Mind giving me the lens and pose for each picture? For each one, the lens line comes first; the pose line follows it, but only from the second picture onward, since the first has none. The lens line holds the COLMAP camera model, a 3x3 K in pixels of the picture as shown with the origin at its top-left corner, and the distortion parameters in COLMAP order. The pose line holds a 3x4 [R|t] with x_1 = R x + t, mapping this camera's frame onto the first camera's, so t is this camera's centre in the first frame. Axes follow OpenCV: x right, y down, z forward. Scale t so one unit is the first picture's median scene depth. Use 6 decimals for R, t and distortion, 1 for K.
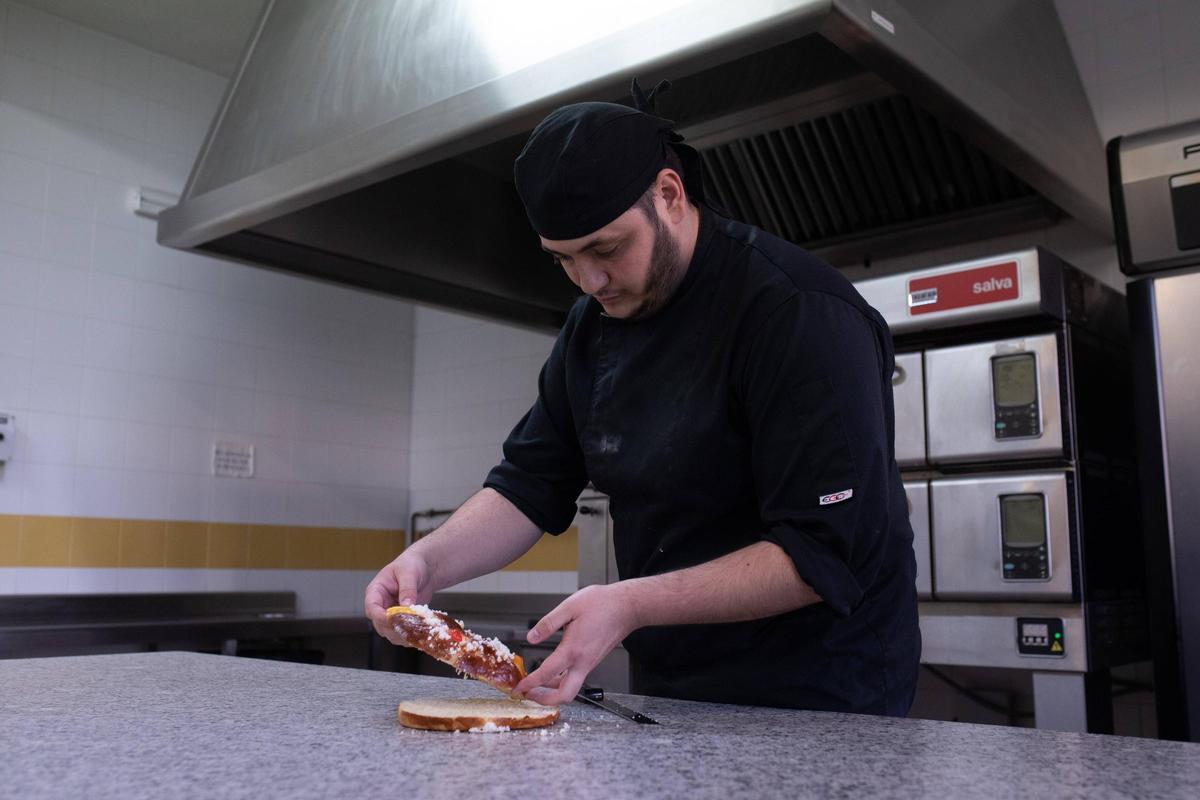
lens RADIAL K [[1142.9, 0, 592.5], [0, 1142.9, 399.7], [0, 0, 1]] dist [-0.070922, 0.106086]
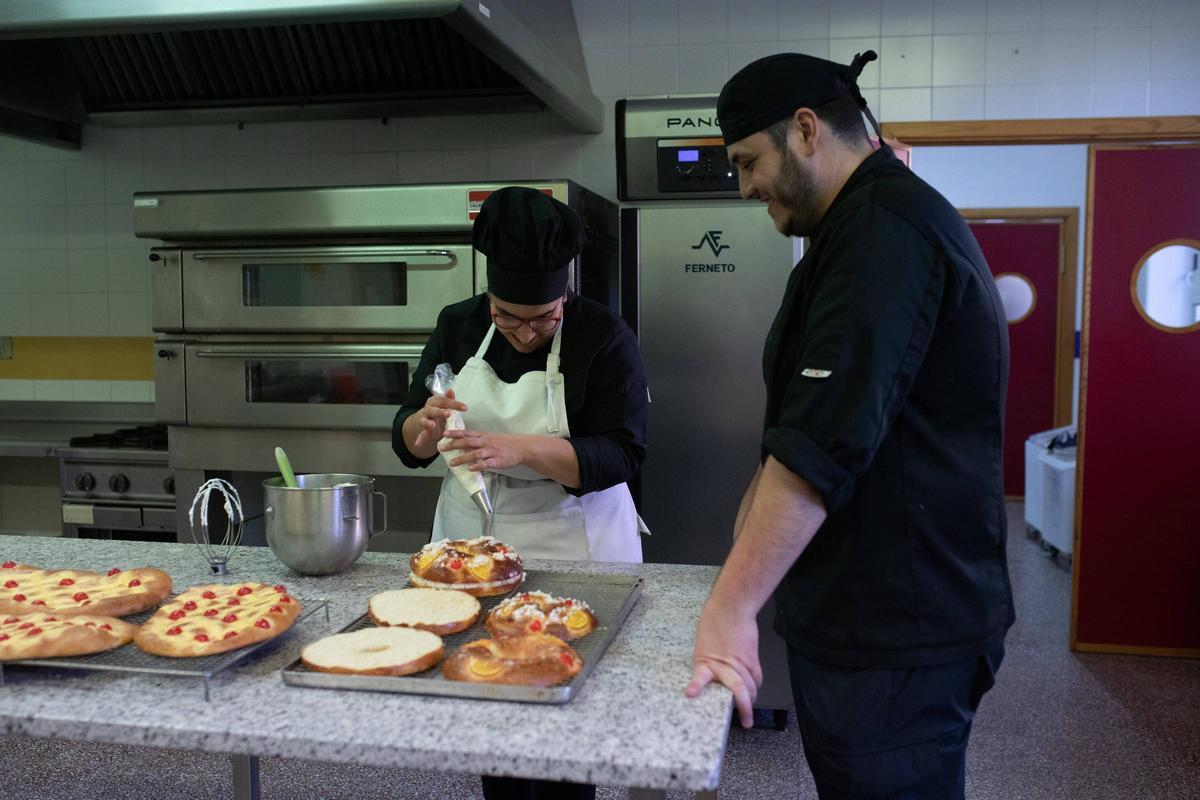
lens RADIAL K [[1142.9, 0, 592.5], [0, 1142.9, 399.7], [0, 0, 1]] dist [-0.070922, 0.106086]
pose [[0.864103, -0.041790, 0.501578, -0.265766], [-0.073758, 0.975275, 0.208325, -0.160725], [-0.497882, -0.217009, 0.839655, -0.205324]]
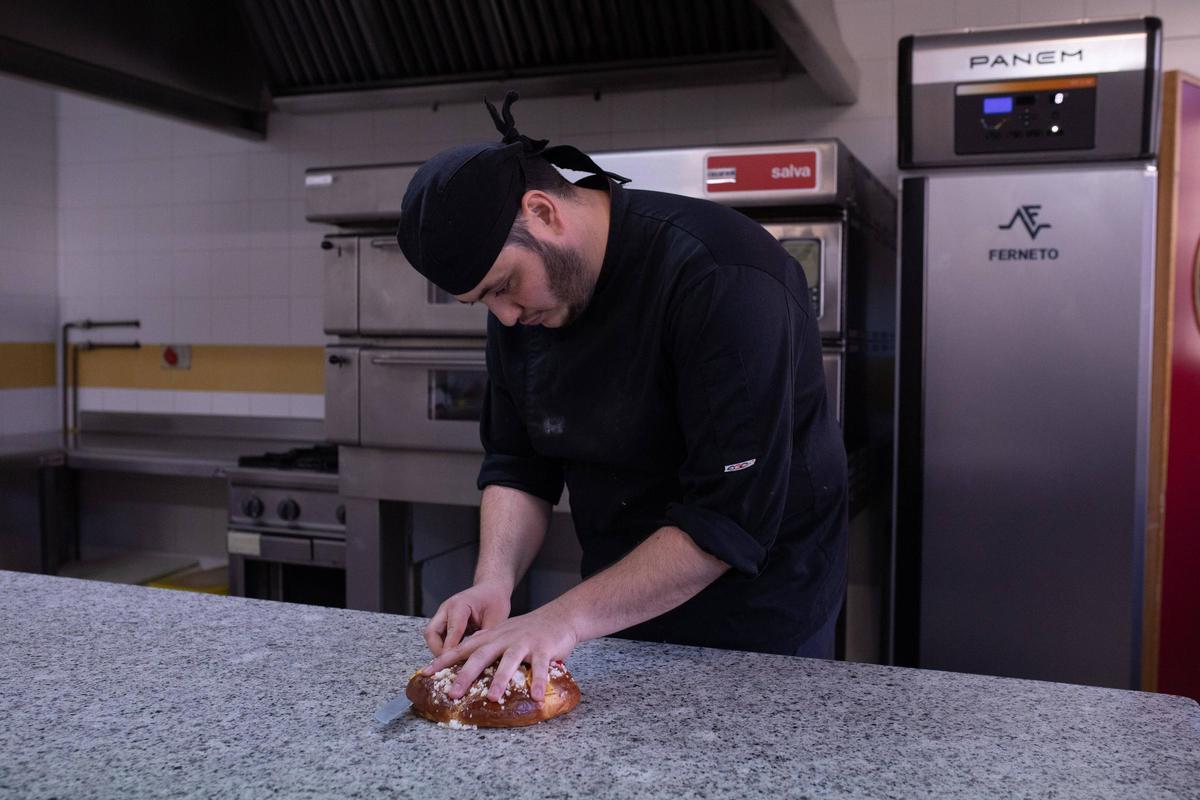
lens RADIAL K [[1142.9, 0, 592.5], [0, 1142.9, 399.7], [0, 0, 1]] dist [-0.070922, 0.106086]
pose [[0.937214, -0.012968, 0.348512, -0.177589], [-0.059099, 0.978950, 0.195355, -0.088942], [-0.343710, -0.203686, 0.916720, 0.071814]]
